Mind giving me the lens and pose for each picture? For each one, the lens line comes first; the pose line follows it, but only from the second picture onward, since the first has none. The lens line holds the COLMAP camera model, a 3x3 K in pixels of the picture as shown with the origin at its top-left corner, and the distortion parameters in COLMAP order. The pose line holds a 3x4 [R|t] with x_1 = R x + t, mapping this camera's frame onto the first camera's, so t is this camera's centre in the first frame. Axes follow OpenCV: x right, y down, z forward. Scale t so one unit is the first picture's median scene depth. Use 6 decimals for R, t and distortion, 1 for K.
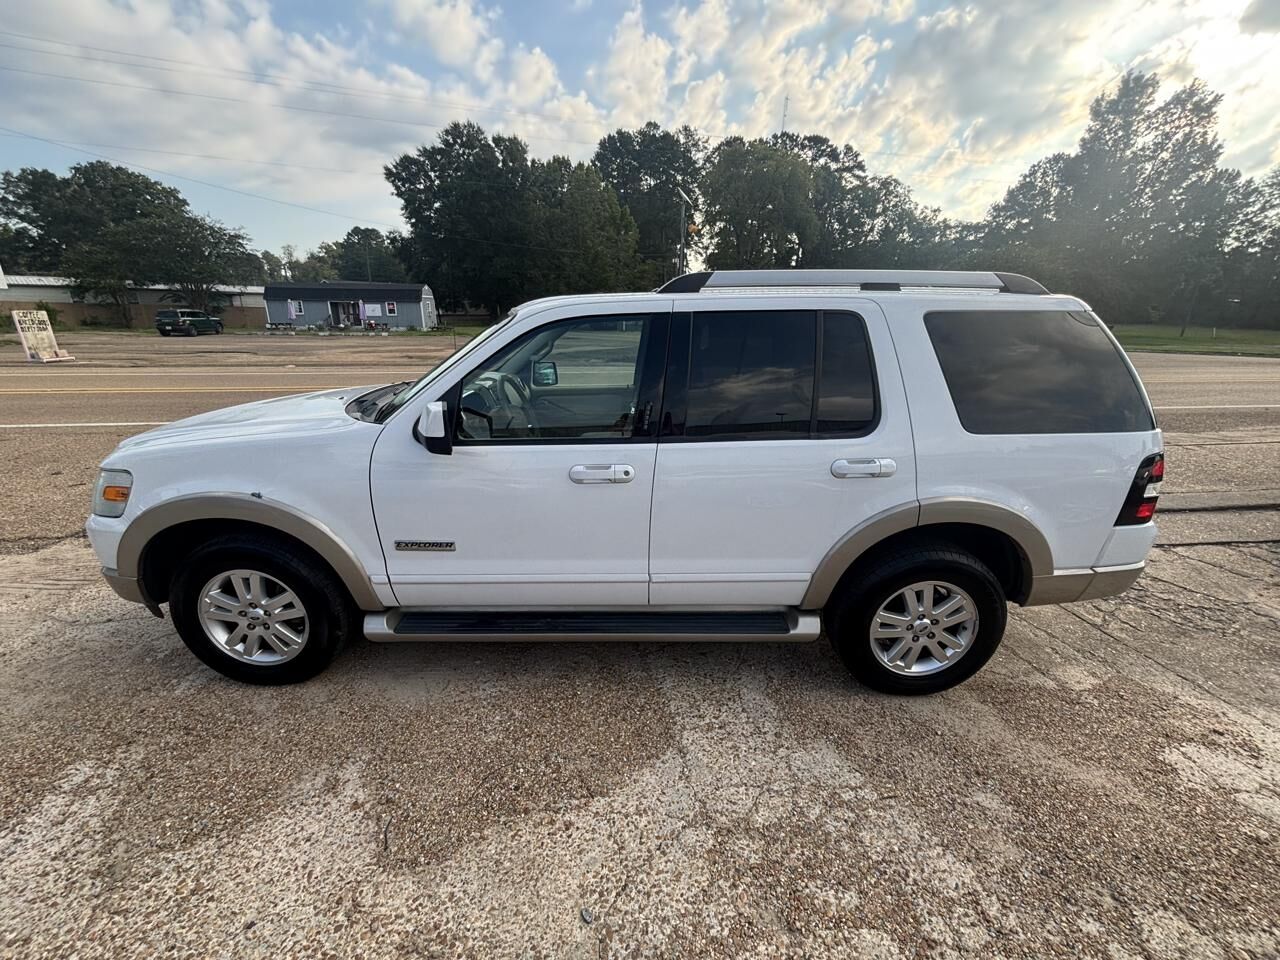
lens RADIAL K [[518.3, 0, 641.0], [0, 518.3, 478.0], [0, 0, 1]] dist [-0.004341, 0.002649]
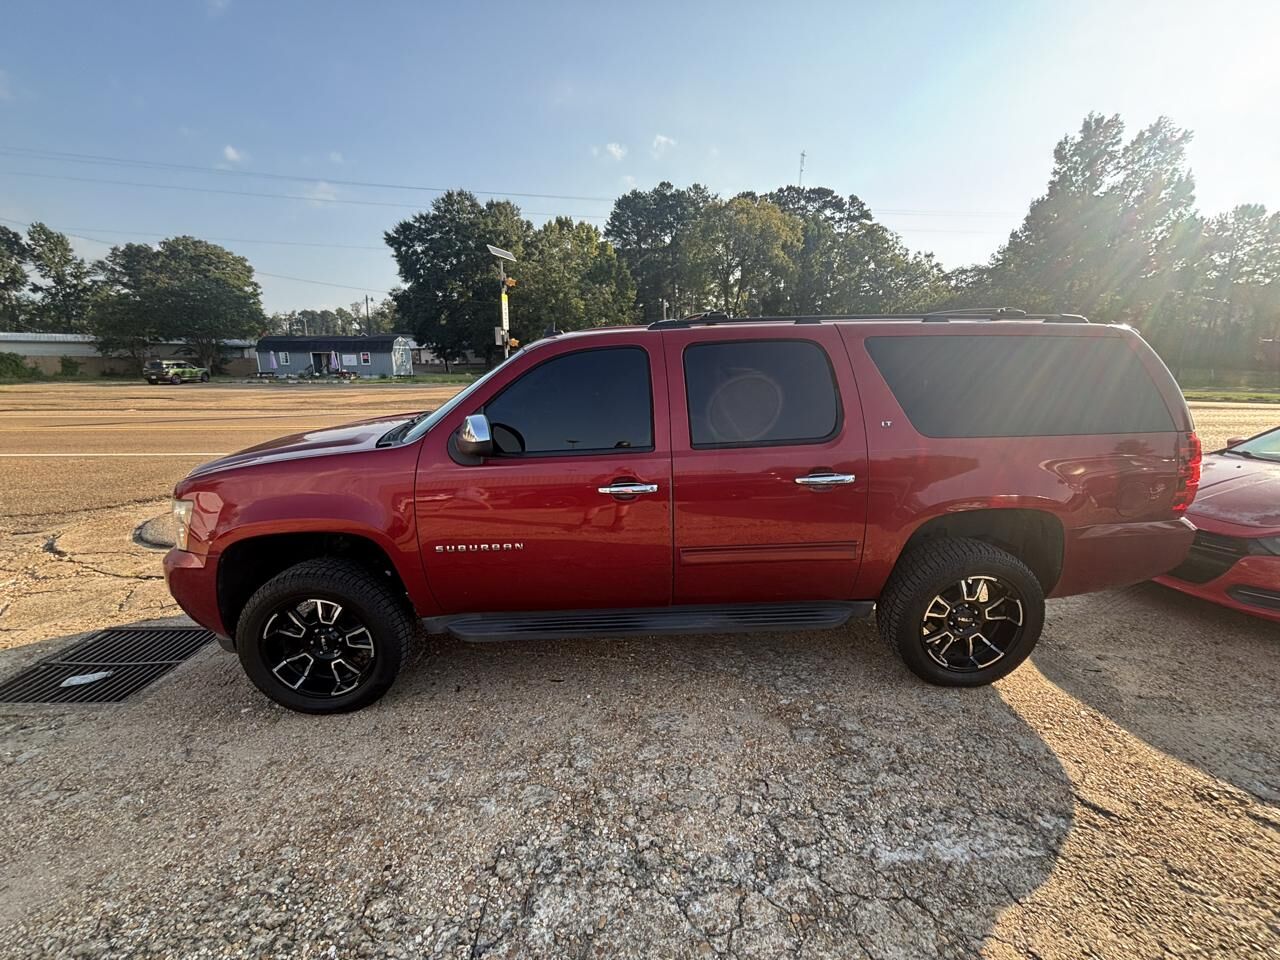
lens RADIAL K [[518.3, 0, 640.6], [0, 518.3, 480.4], [0, 0, 1]] dist [-0.004341, 0.002649]
pose [[0.995080, 0.012923, -0.098232, 0.159399], [-0.020753, 0.996650, -0.079114, 0.000559], [0.096880, 0.080764, 0.992014, 0.002274]]
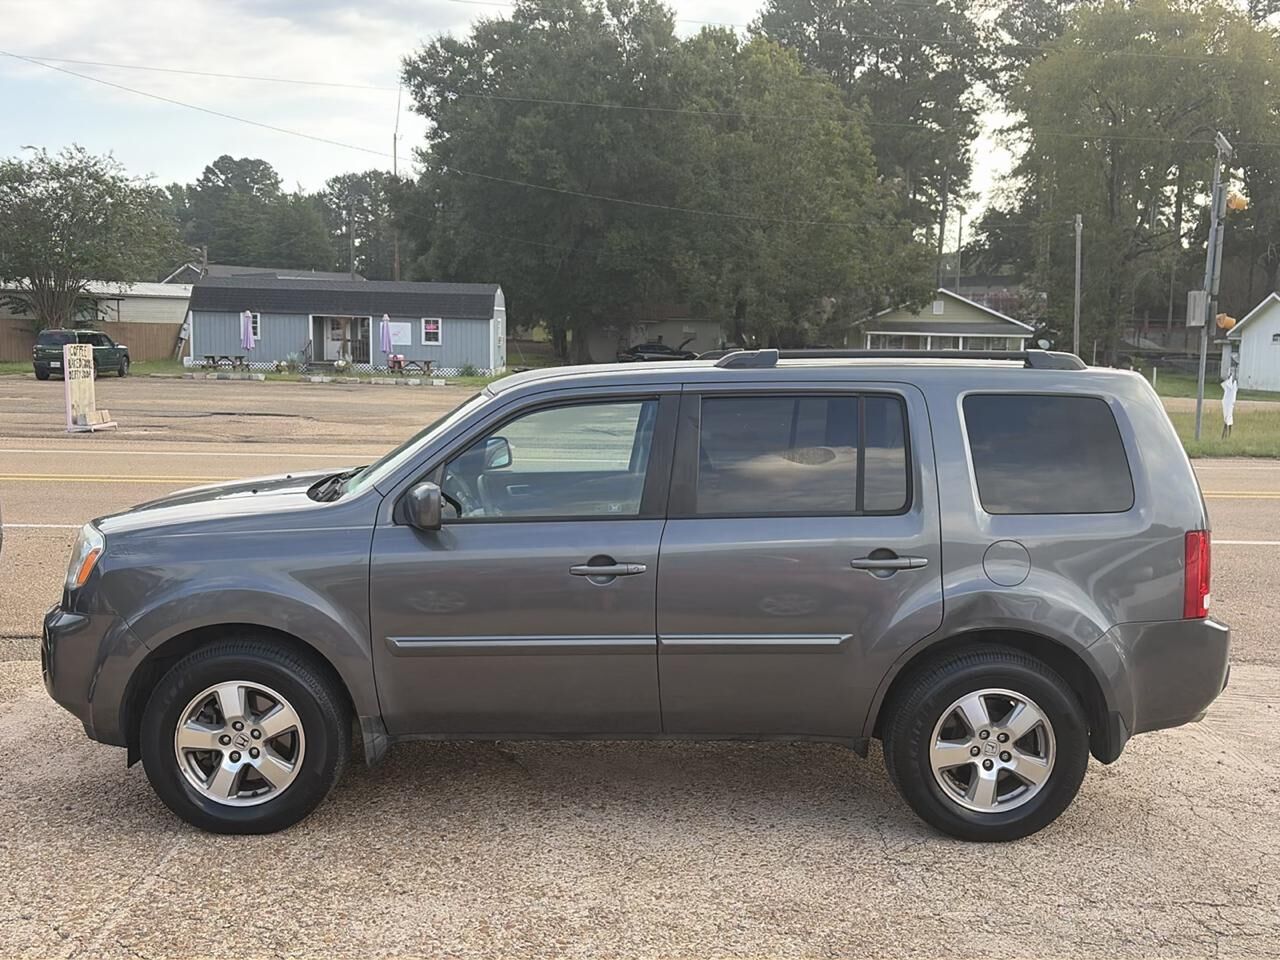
lens RADIAL K [[1232.1, 0, 636.8], [0, 1232.1, 482.3], [0, 0, 1]] dist [0.023489, 0.000000]
pose [[0.992926, 0.024492, -0.116182, -0.118651], [-0.045715, 0.981920, -0.183696, 0.017054], [0.109583, 0.187708, 0.976093, -0.079026]]
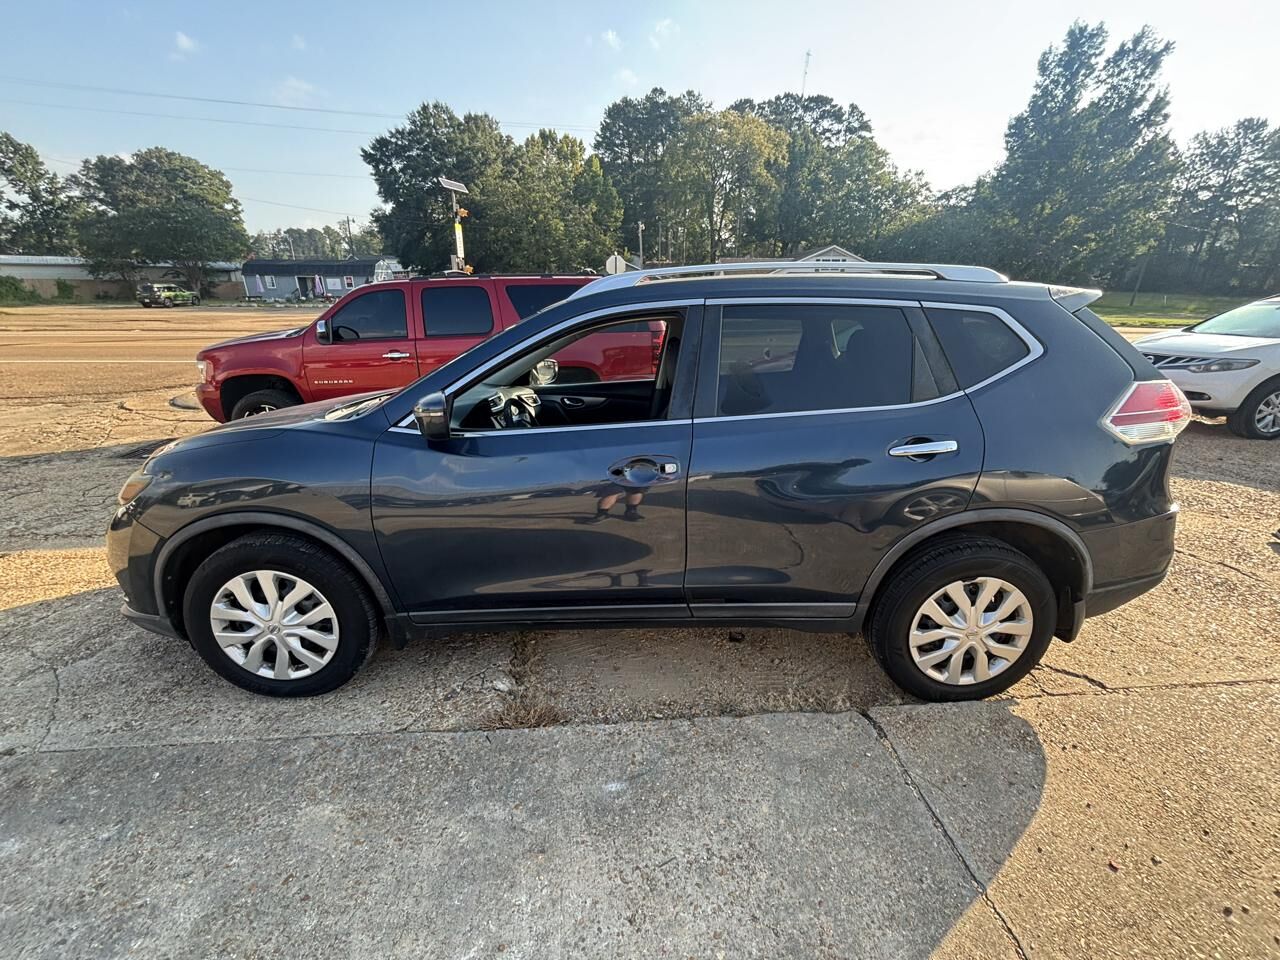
lens RADIAL K [[518.3, 0, 640.8], [0, 518.3, 477.8], [0, 0, 1]] dist [-0.004341, 0.002649]
pose [[0.994533, 0.029812, -0.100077, 0.212977], [-0.024644, 0.998318, 0.052485, 0.015397], [0.101474, -0.049732, 0.993594, -0.051243]]
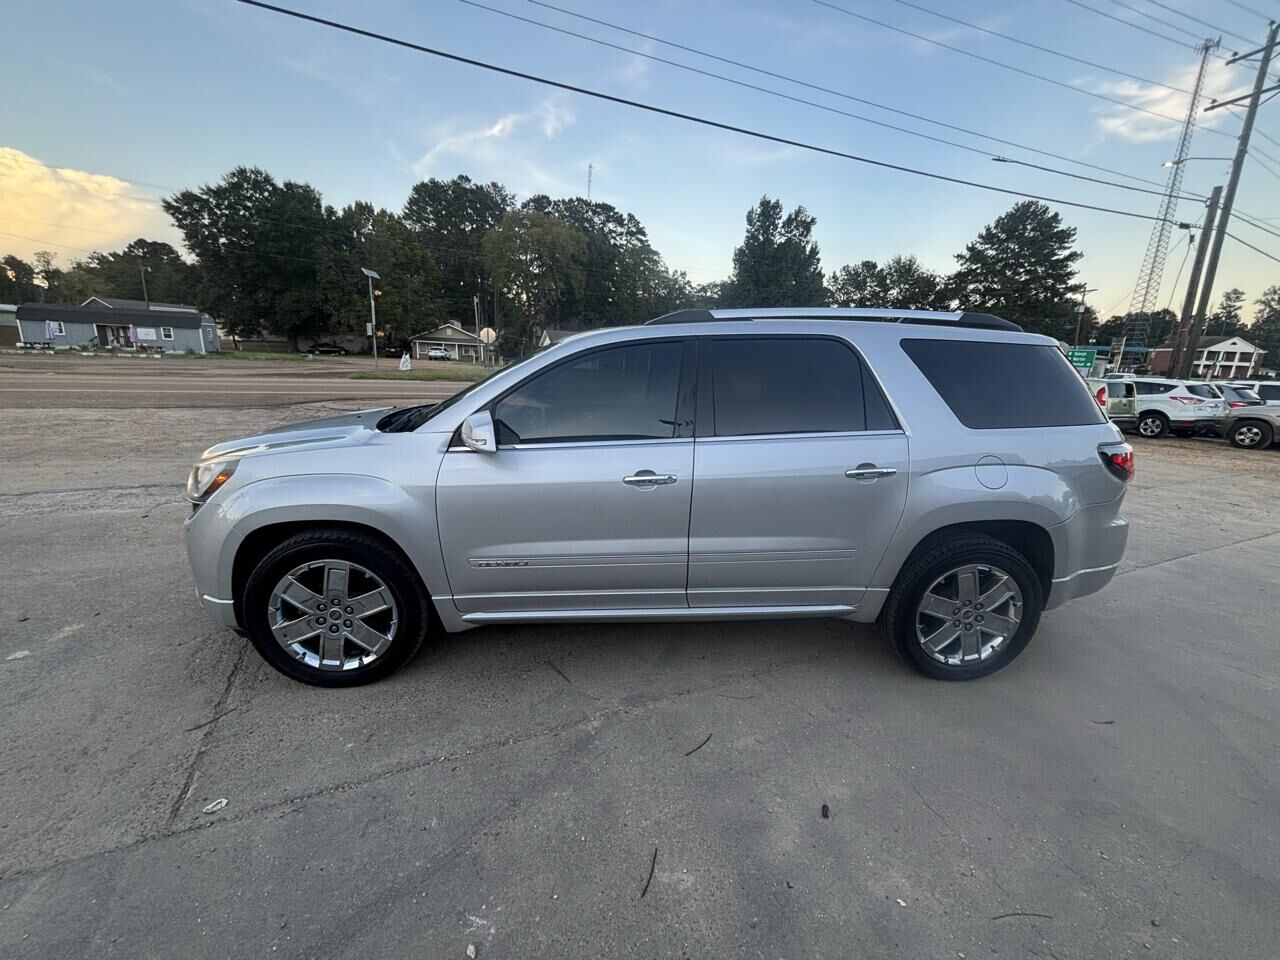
lens RADIAL K [[518.3, 0, 638.2], [0, 518.3, 477.3], [0, 0, 1]] dist [-0.004341, 0.002649]
pose [[0.965776, -0.031258, 0.257487, 0.147904], [0.047209, 0.997314, -0.056002, 0.065933], [-0.255045, 0.066241, 0.964658, -0.224450]]
